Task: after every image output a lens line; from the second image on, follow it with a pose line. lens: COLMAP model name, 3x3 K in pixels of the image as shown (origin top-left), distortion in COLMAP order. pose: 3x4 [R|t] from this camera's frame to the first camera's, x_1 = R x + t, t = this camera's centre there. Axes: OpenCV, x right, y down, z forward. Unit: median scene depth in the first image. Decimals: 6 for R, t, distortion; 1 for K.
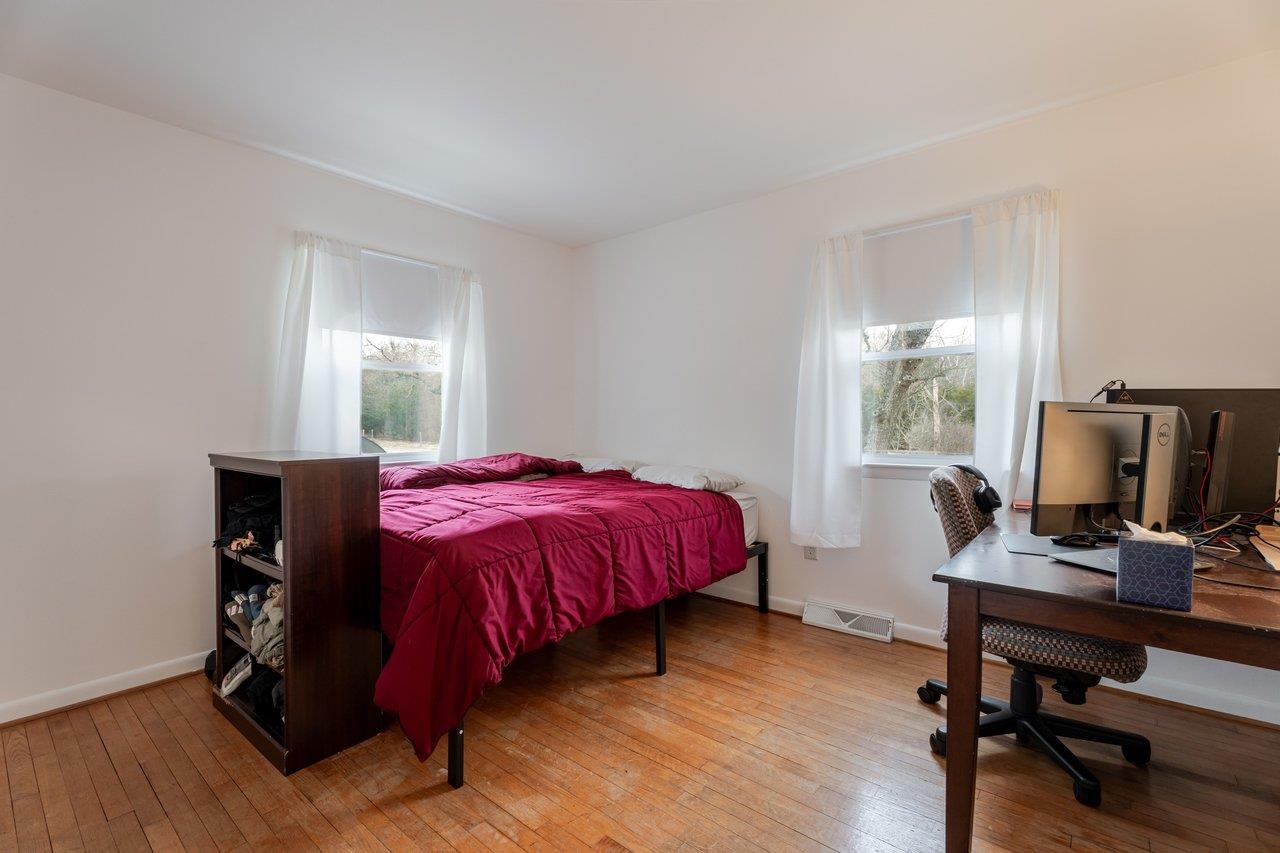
lens RADIAL K [[563.0, 0, 640.0], [0, 563.0, 426.5], [0, 0, 1]] dist [-0.002224, -0.000257]
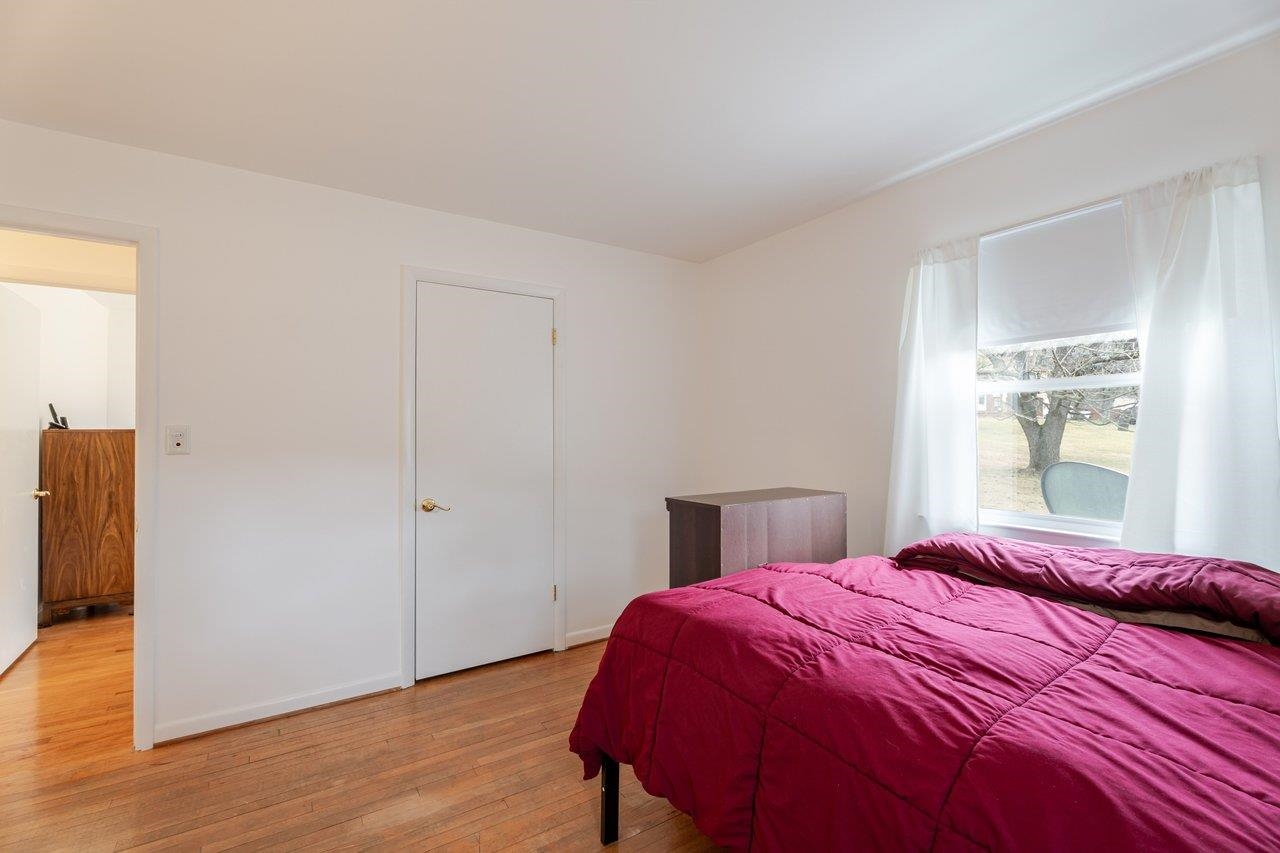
lens RADIAL K [[563.0, 0, 640.0], [0, 563.0, 426.5], [0, 0, 1]] dist [-0.002224, -0.000257]
pose [[-0.299107, -0.001739, -0.954218, 0.343526], [-0.006357, 0.999980, 0.000170, -0.057386], [0.954198, 0.006117, -0.299112, 0.757084]]
